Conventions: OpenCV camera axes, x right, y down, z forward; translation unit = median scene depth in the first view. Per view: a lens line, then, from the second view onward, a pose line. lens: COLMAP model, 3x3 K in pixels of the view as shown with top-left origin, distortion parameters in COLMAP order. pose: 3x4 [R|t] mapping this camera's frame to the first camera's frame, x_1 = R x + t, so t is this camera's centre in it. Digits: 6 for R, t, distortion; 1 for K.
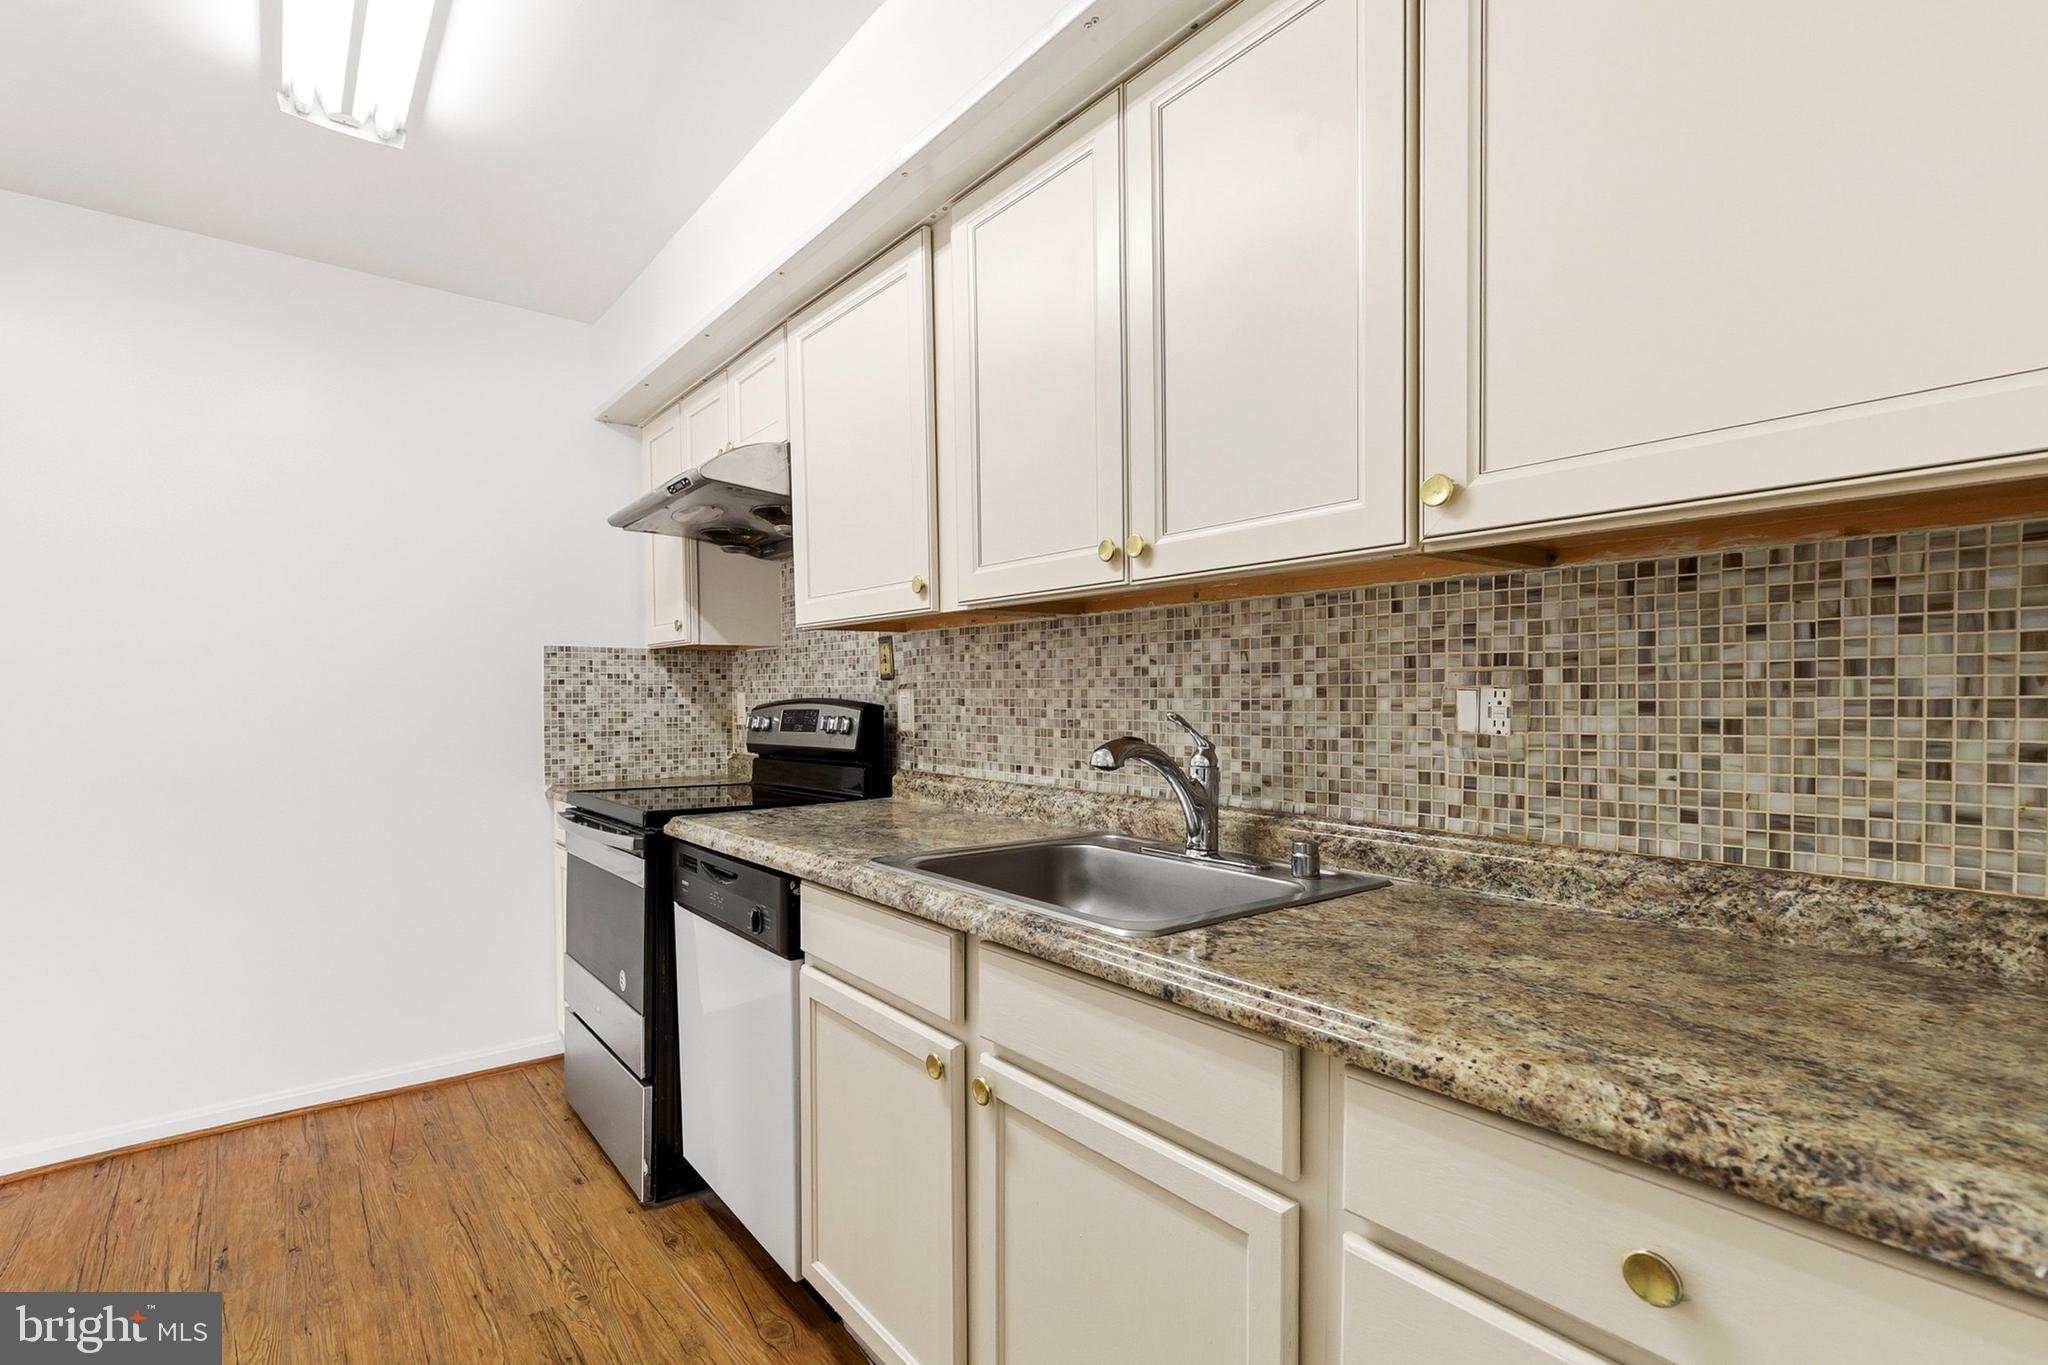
lens RADIAL K [[922.2, 0, 1021.6], [0, 922.2, 719.8], [0, 0, 1]] dist [0.007803, -0.002126]
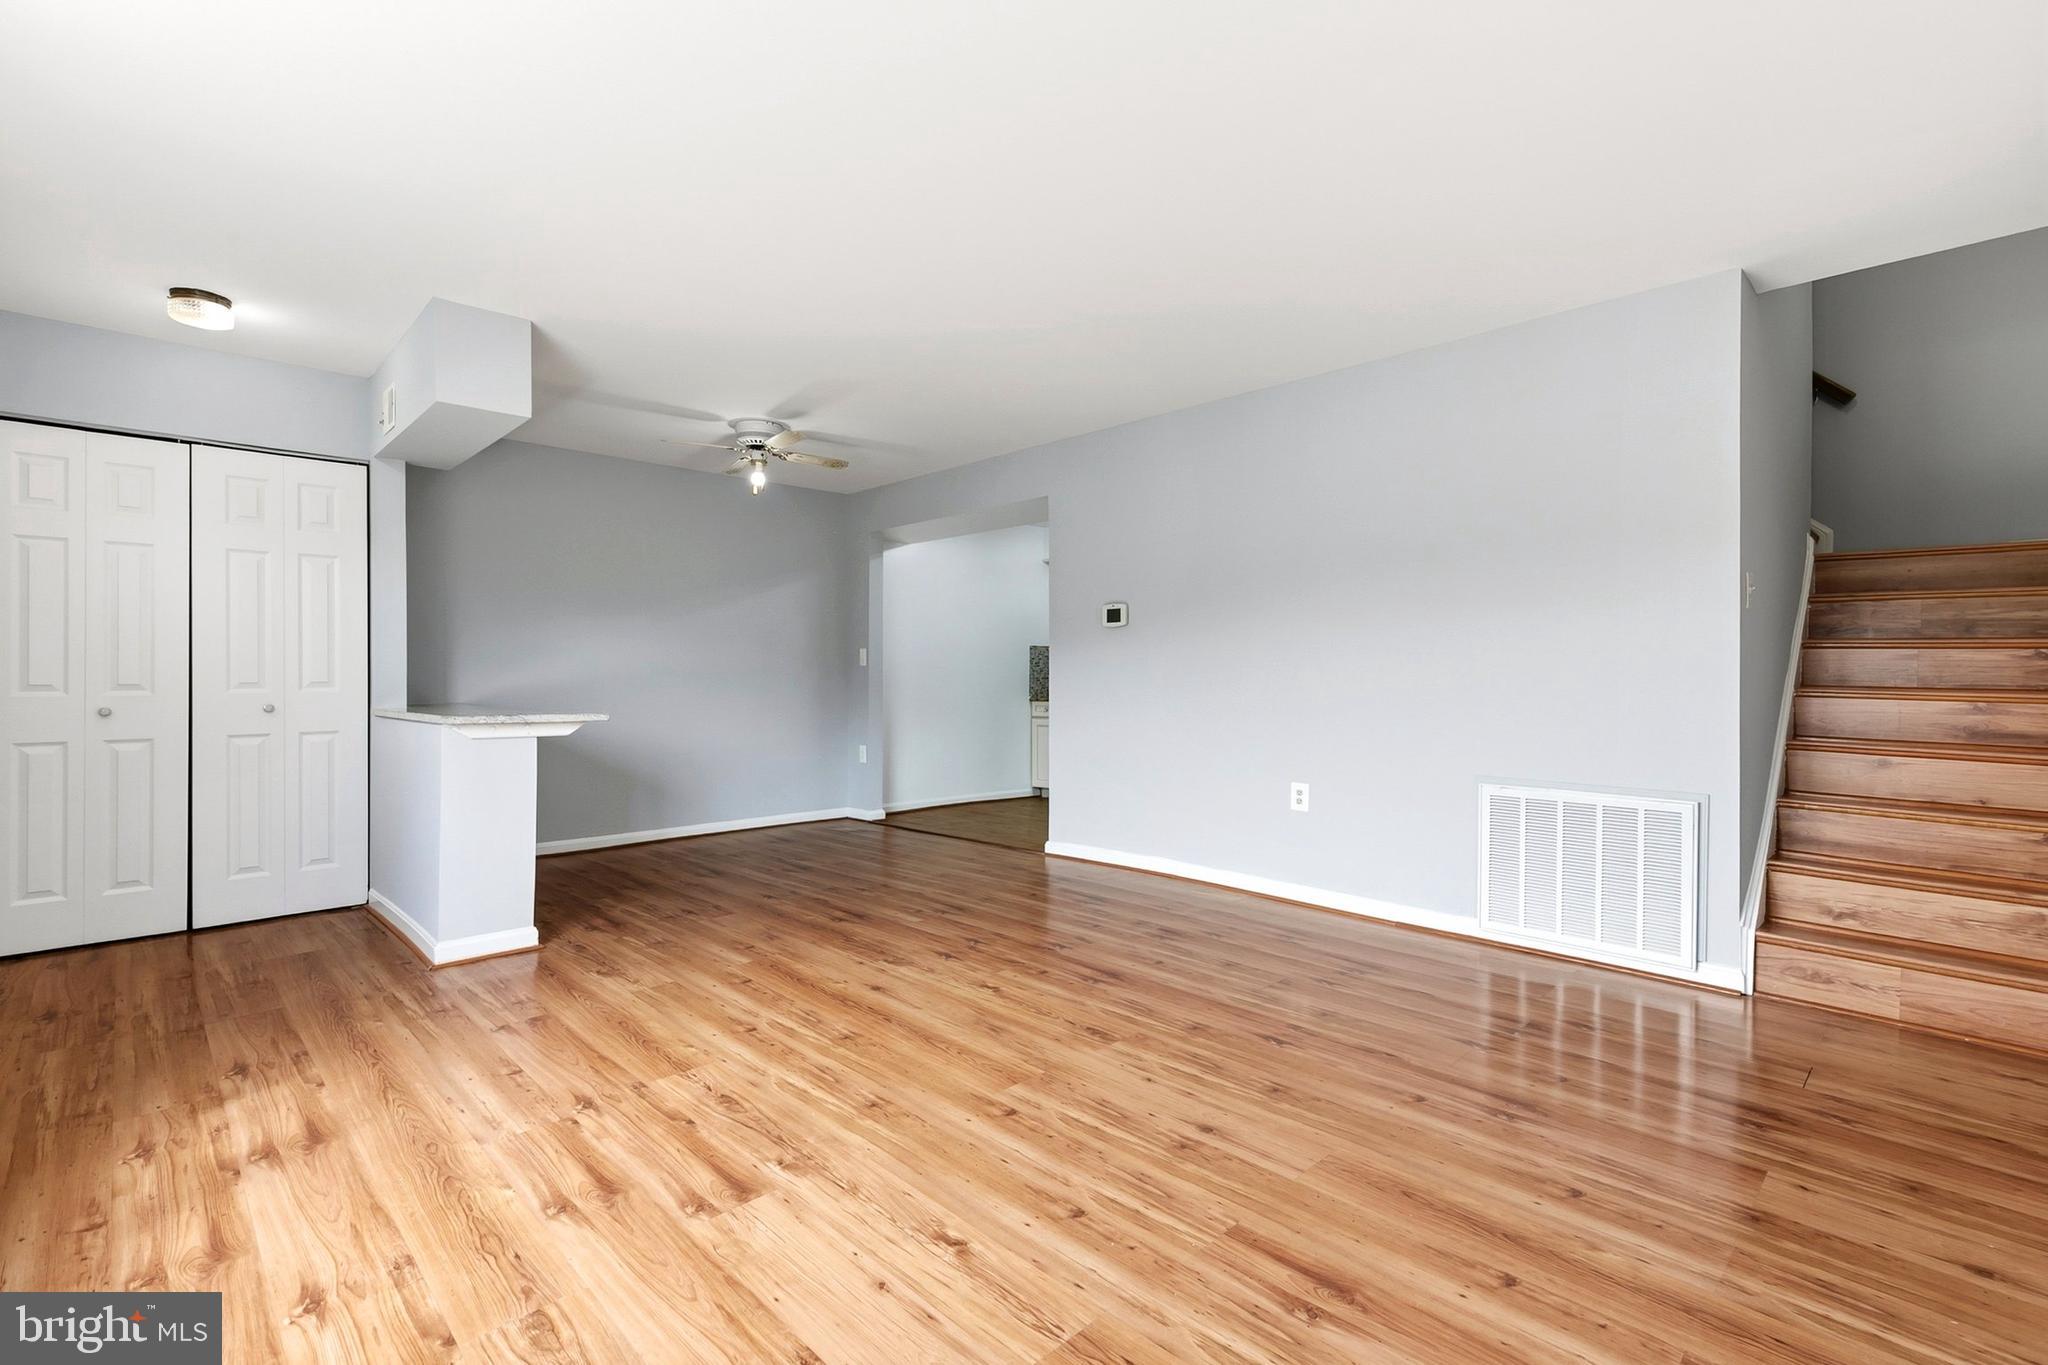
lens RADIAL K [[922.2, 0, 1018.4], [0, 922.2, 676.7], [0, 0, 1]] dist [0.007803, -0.002126]
pose [[0.996244, 0.009590, 0.086056, -1.289489], [-0.006981, 0.999508, -0.030566, 0.156069], [-0.086306, 0.029850, 0.995821, -2.817296]]
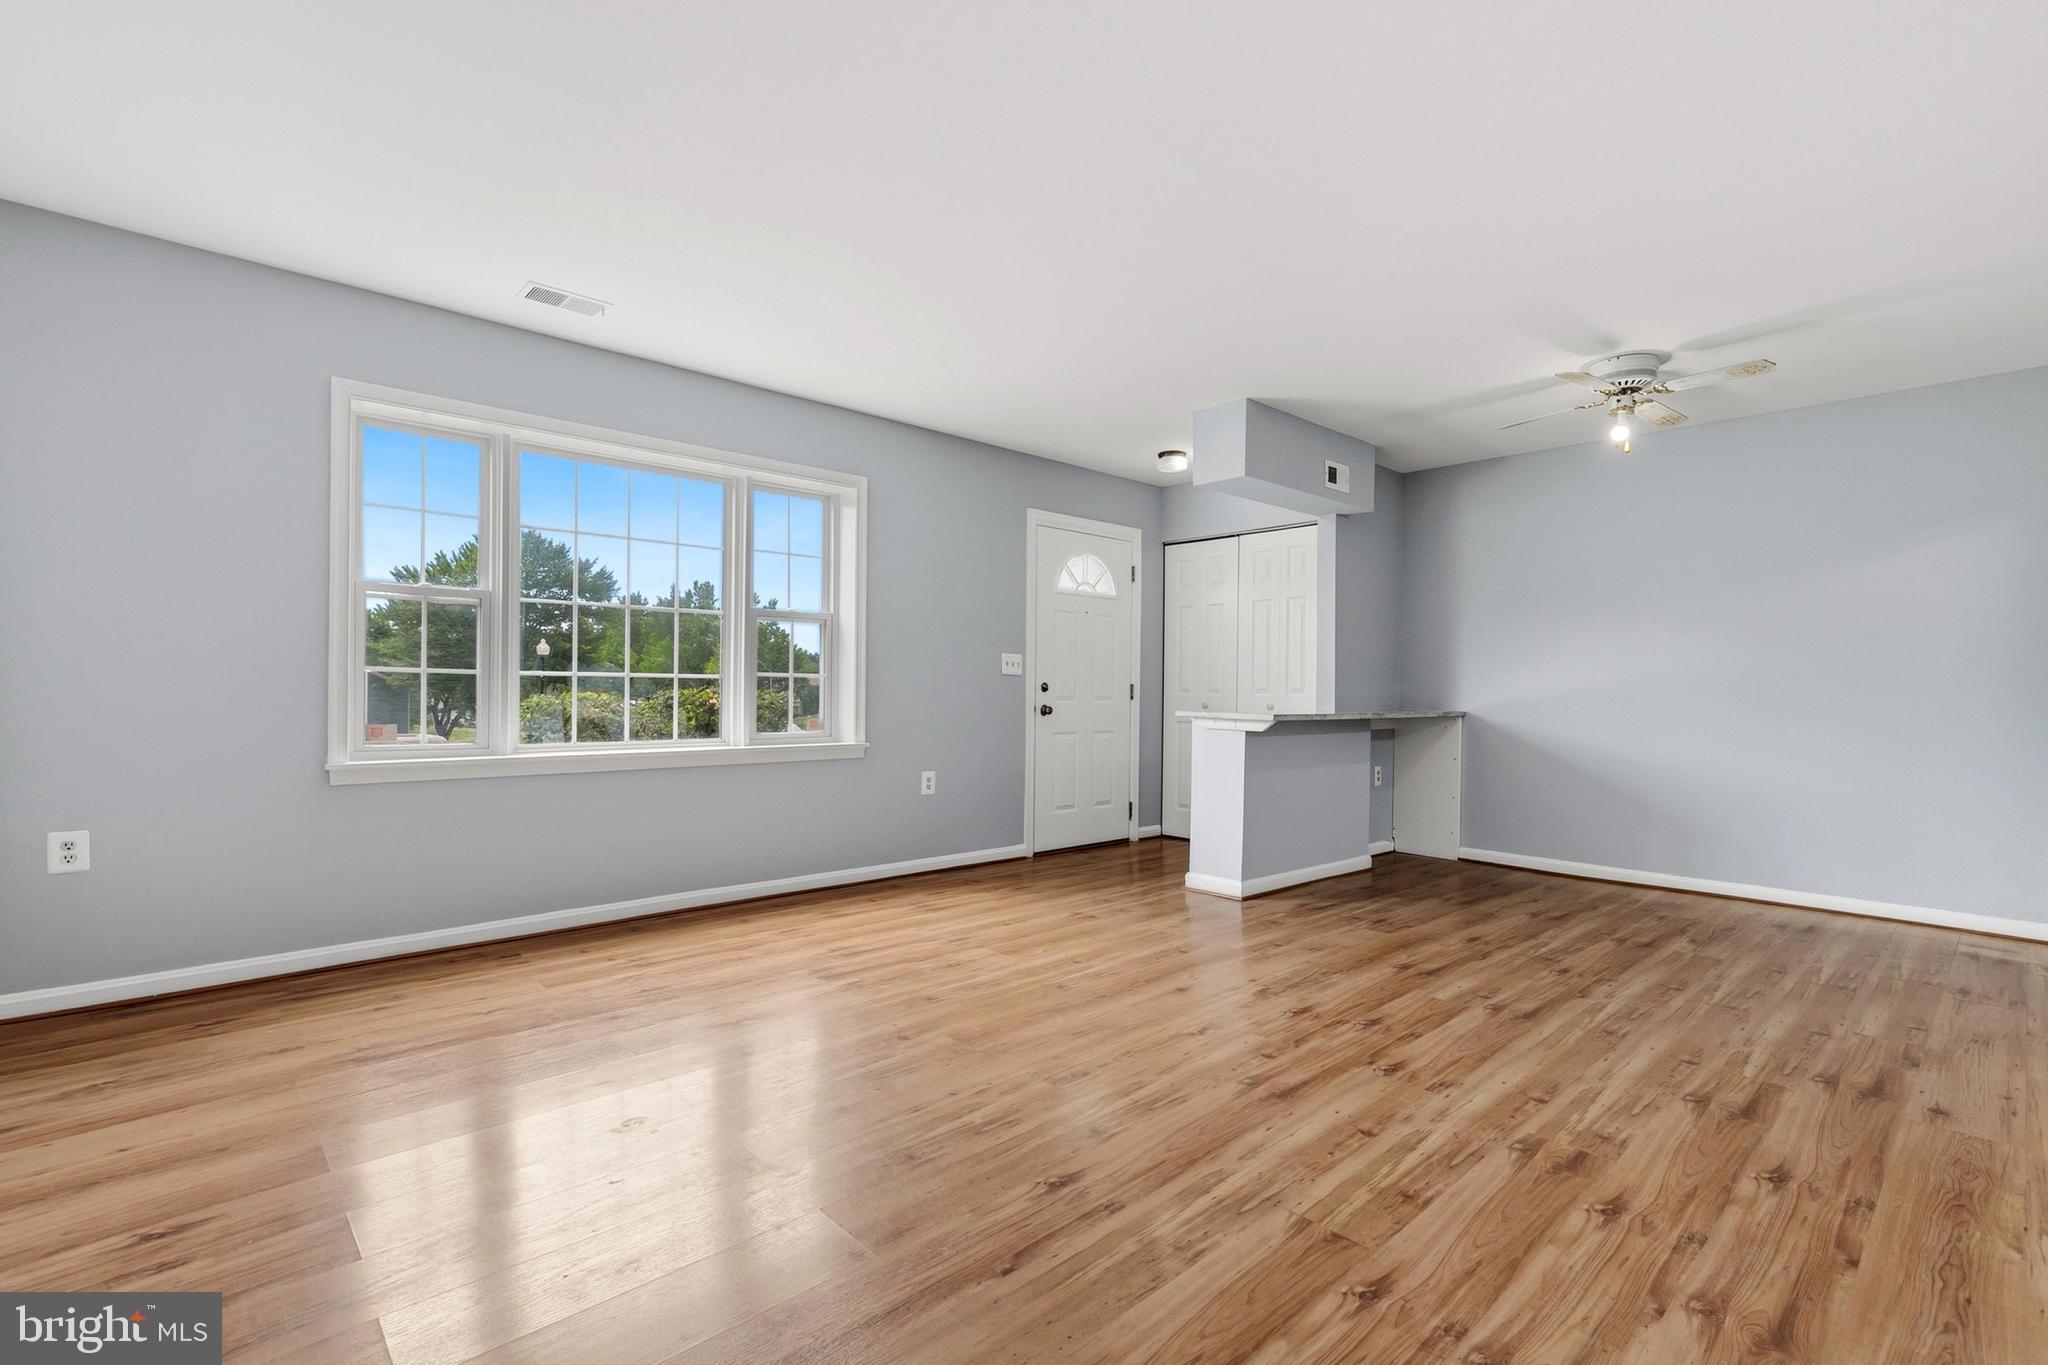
lens RADIAL K [[922.2, 0, 1023.6], [0, 922.2, 696.3], [0, 0, 1]] dist [0.007803, -0.002126]
pose [[0.061385, 0.018444, -0.997944, 0.241487], [-0.041689, 0.999004, 0.015899, 0.125193], [0.997243, 0.040628, 0.062093, -1.527228]]
